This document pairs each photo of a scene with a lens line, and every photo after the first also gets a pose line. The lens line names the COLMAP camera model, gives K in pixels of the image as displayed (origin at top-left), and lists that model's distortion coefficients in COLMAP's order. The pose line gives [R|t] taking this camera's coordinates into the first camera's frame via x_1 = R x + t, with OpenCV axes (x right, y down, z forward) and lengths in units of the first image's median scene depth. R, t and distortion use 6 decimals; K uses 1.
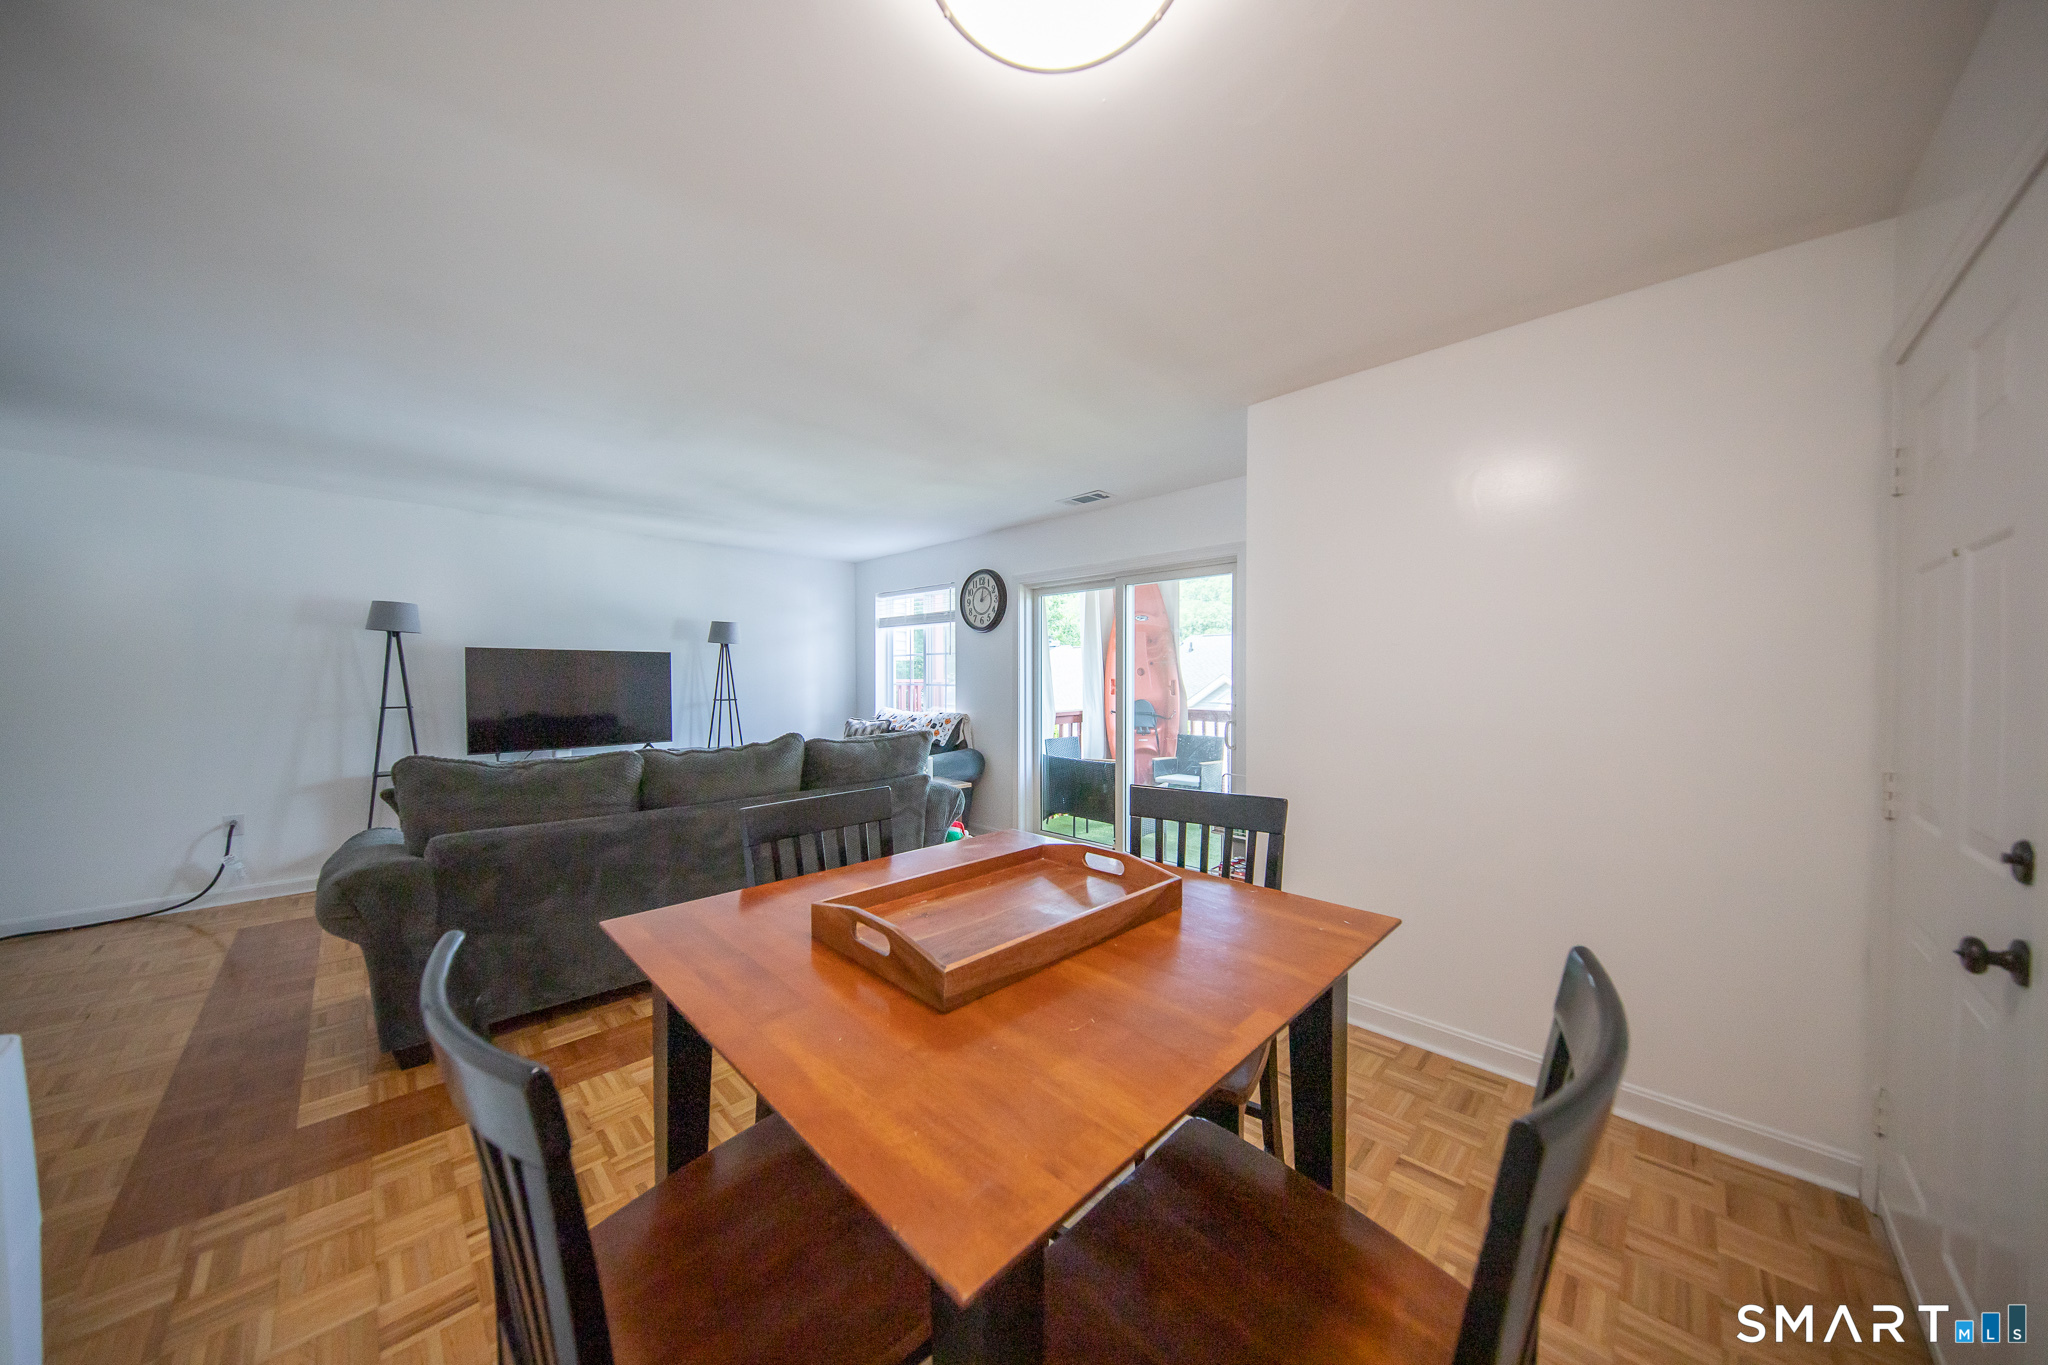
lens RADIAL K [[656.9, 0, 1026.7], [0, 656.9, 688.7], [0, 0, 1]] dist [0.001922, -0.000128]
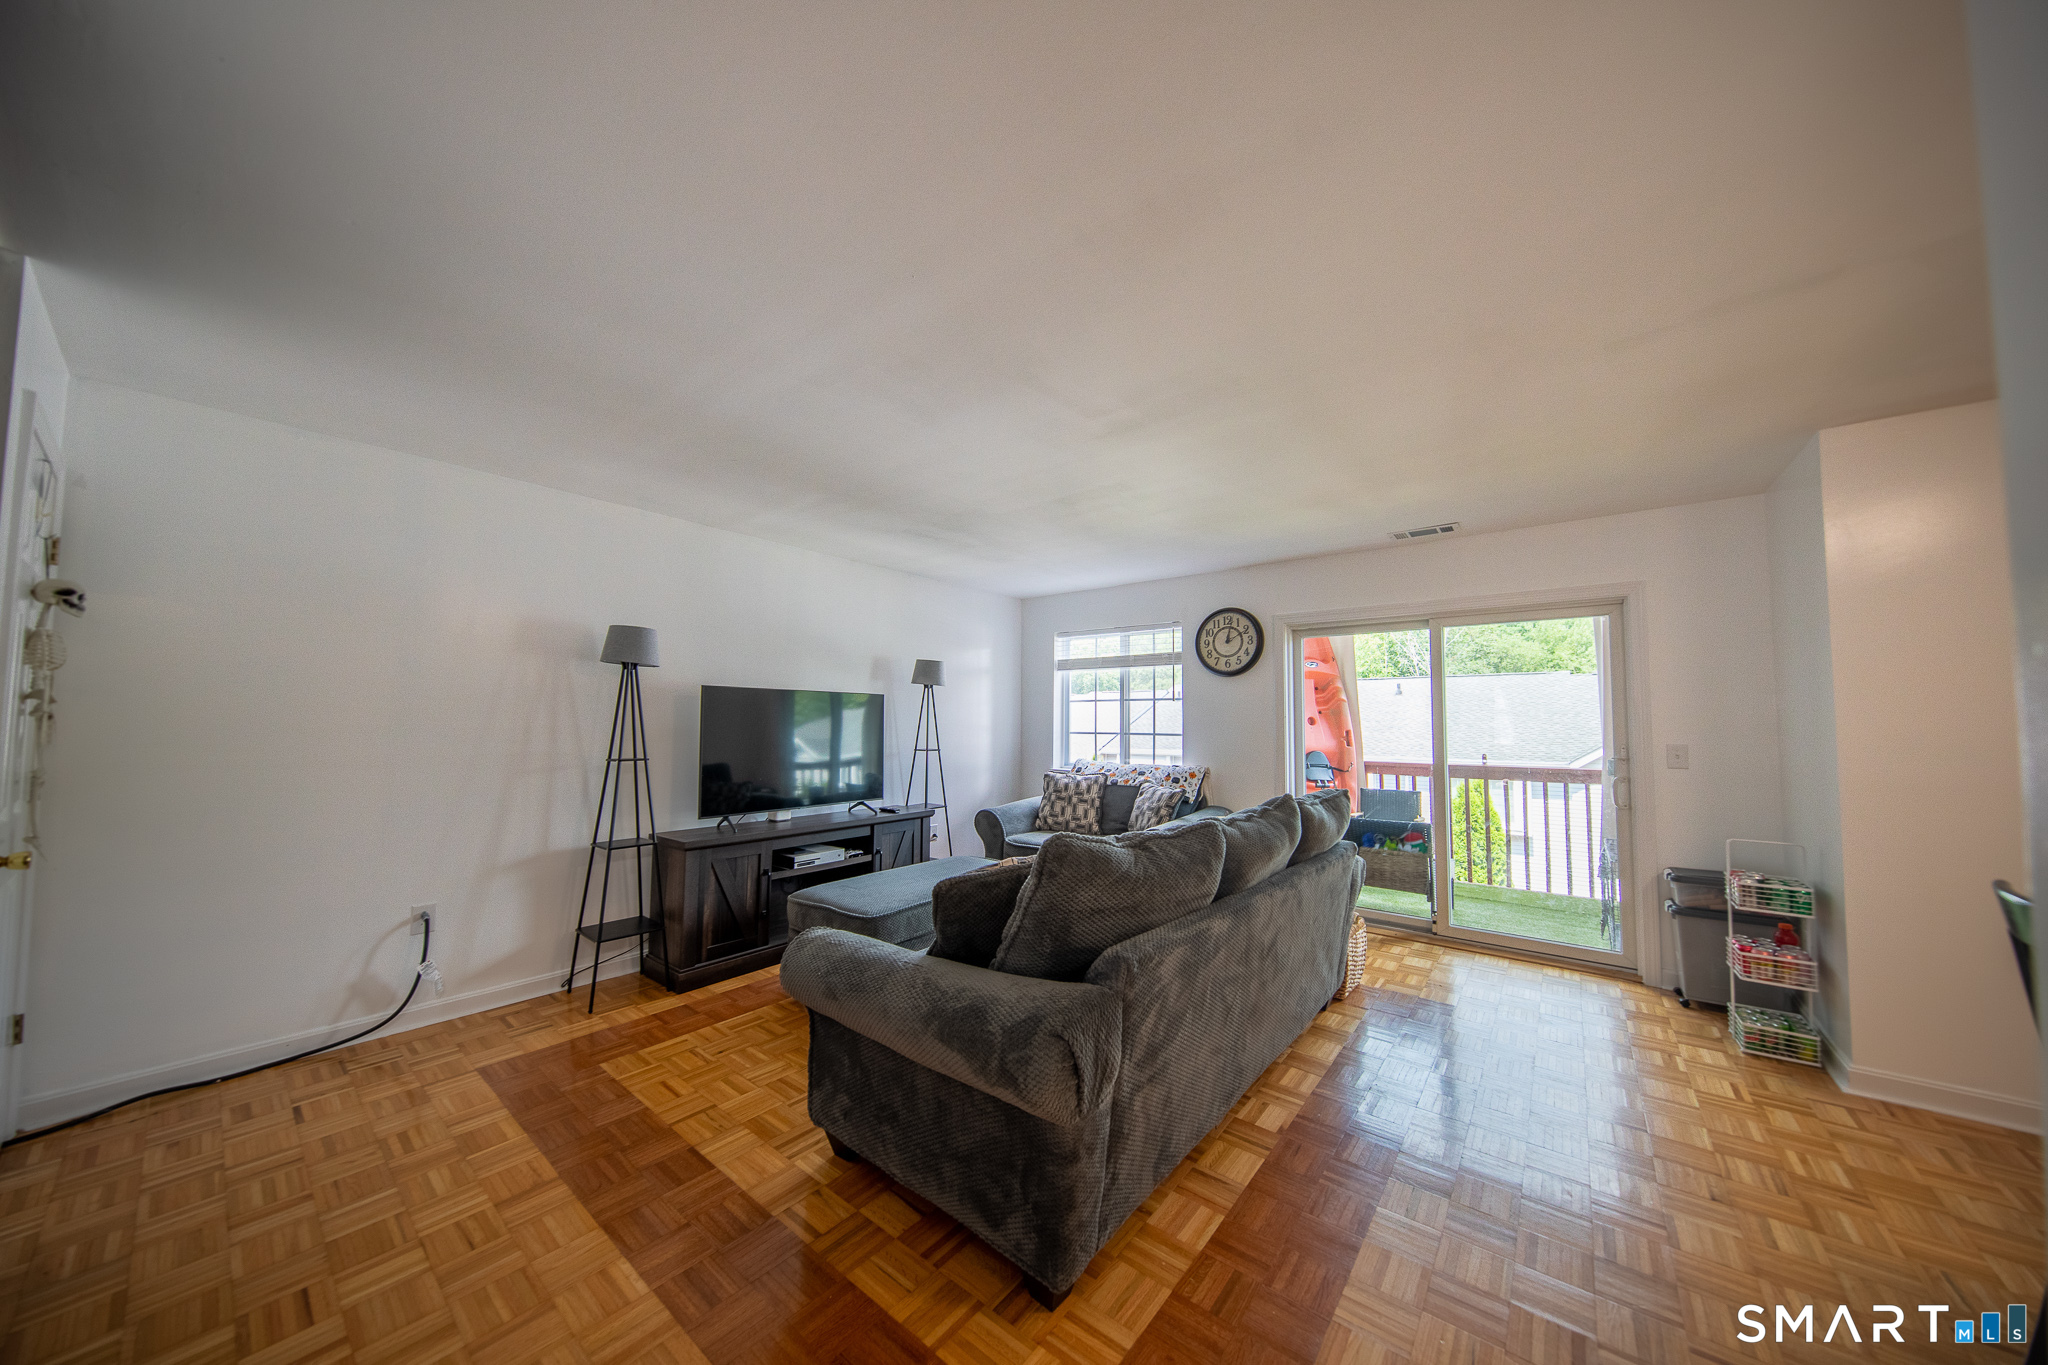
lens RADIAL K [[656.9, 0, 1026.7], [0, 656.9, 688.7], [0, 0, 1]] dist [0.001922, -0.000128]
pose [[0.995162, 0.013039, 0.097380, -0.431290], [-0.006100, 0.997443, -0.071212, -0.002677], [-0.098060, 0.070274, 0.992696, 0.125409]]
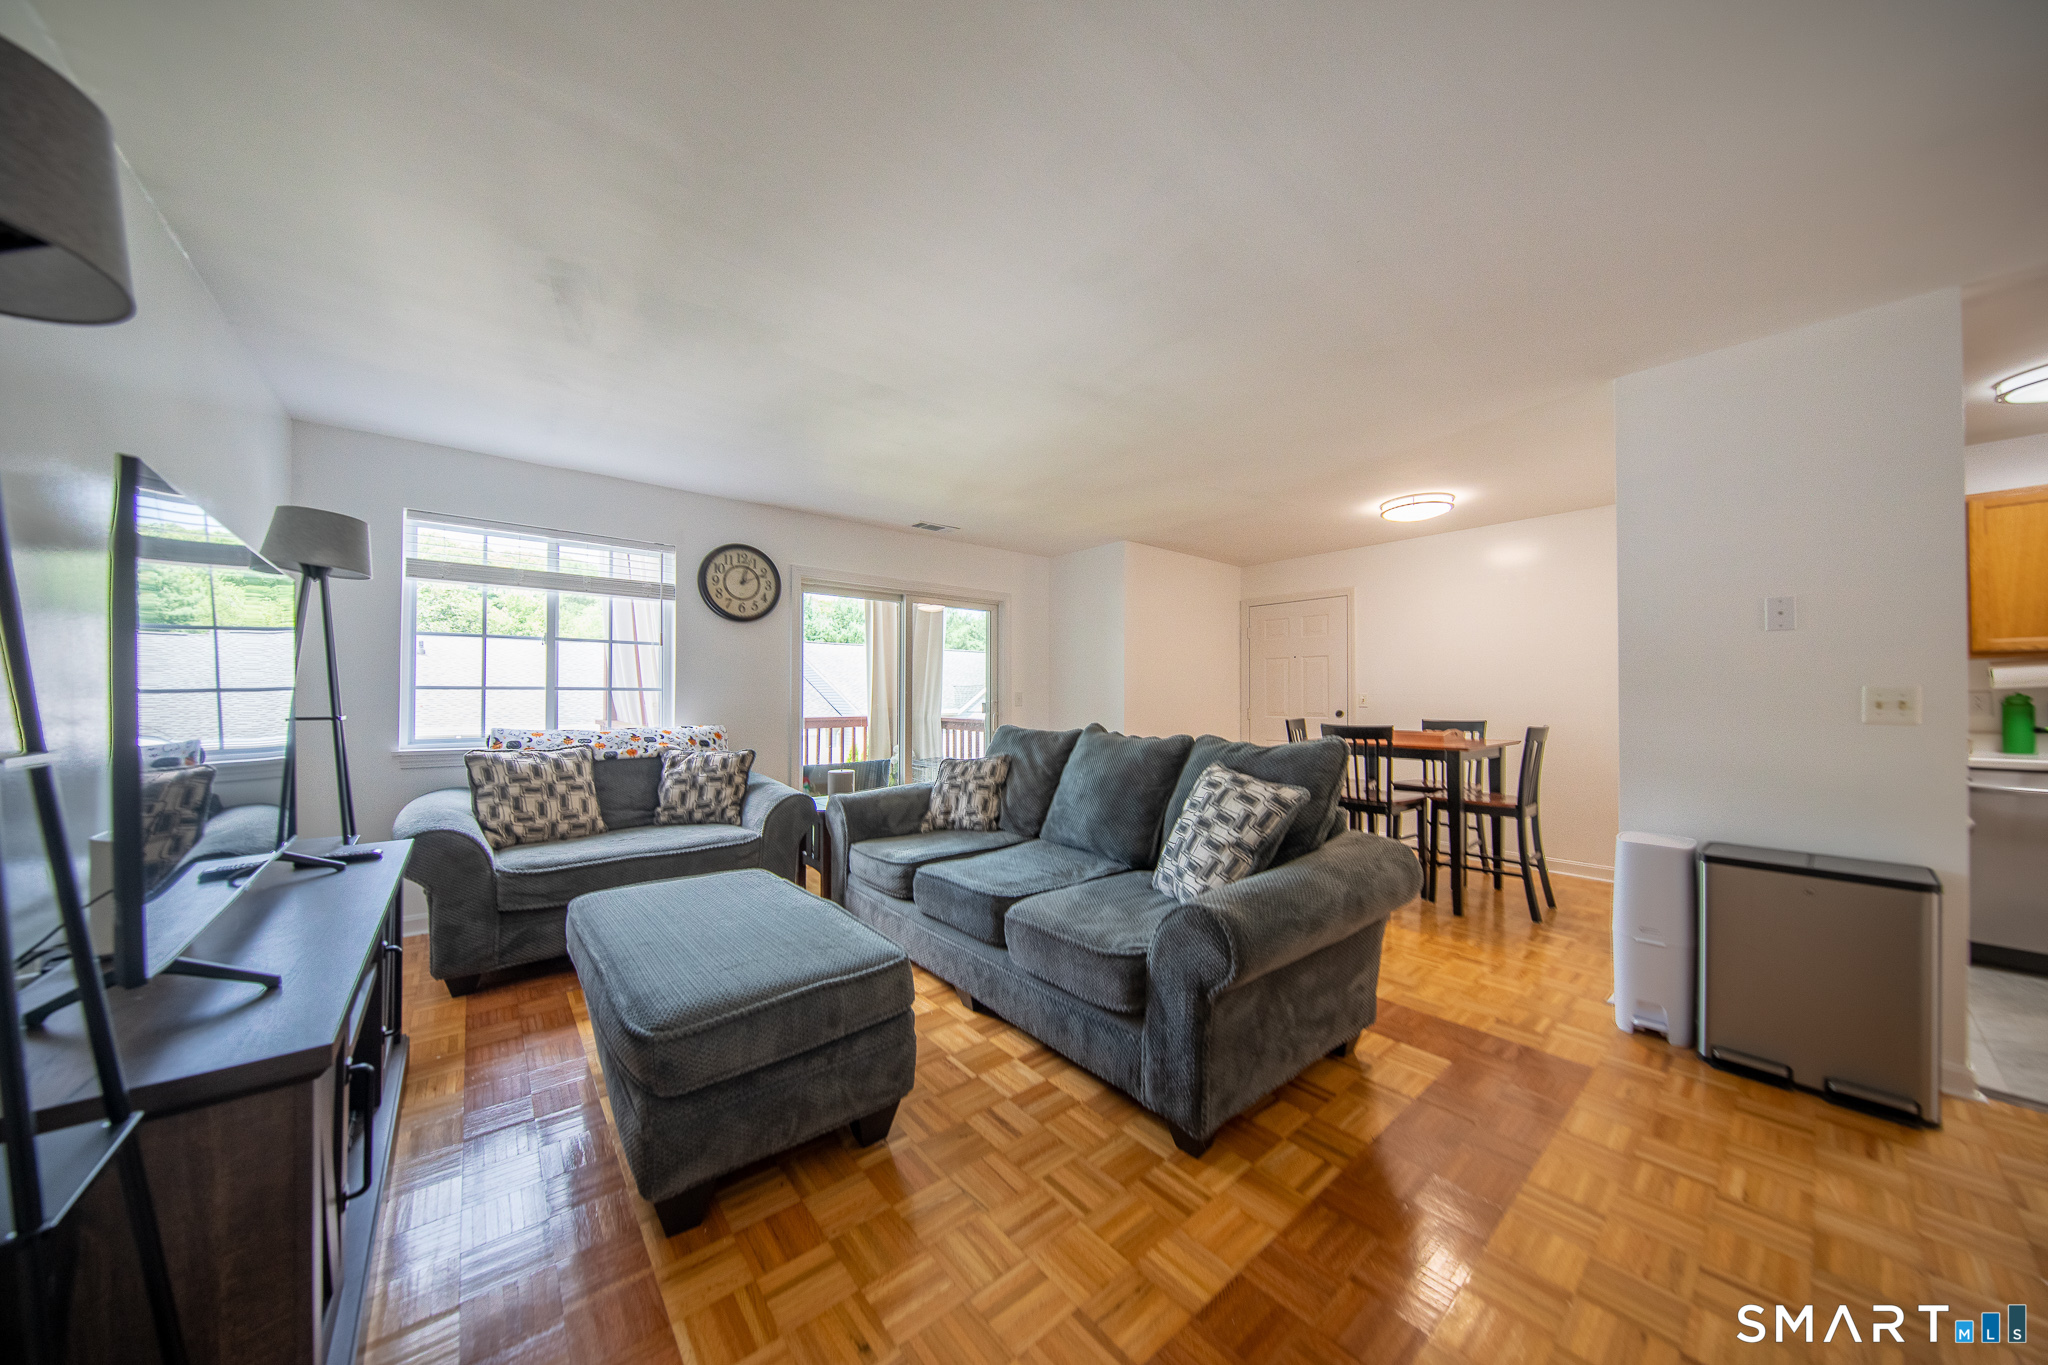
lens RADIAL K [[656.9, 0, 1026.7], [0, 656.9, 688.7], [0, 0, 1]] dist [0.001922, -0.000128]
pose [[0.110208, 0.010385, 0.993854, -0.822408], [0.012269, 0.999855, -0.011808, 0.008858], [-0.993833, 0.013495, 0.110065, 0.563546]]
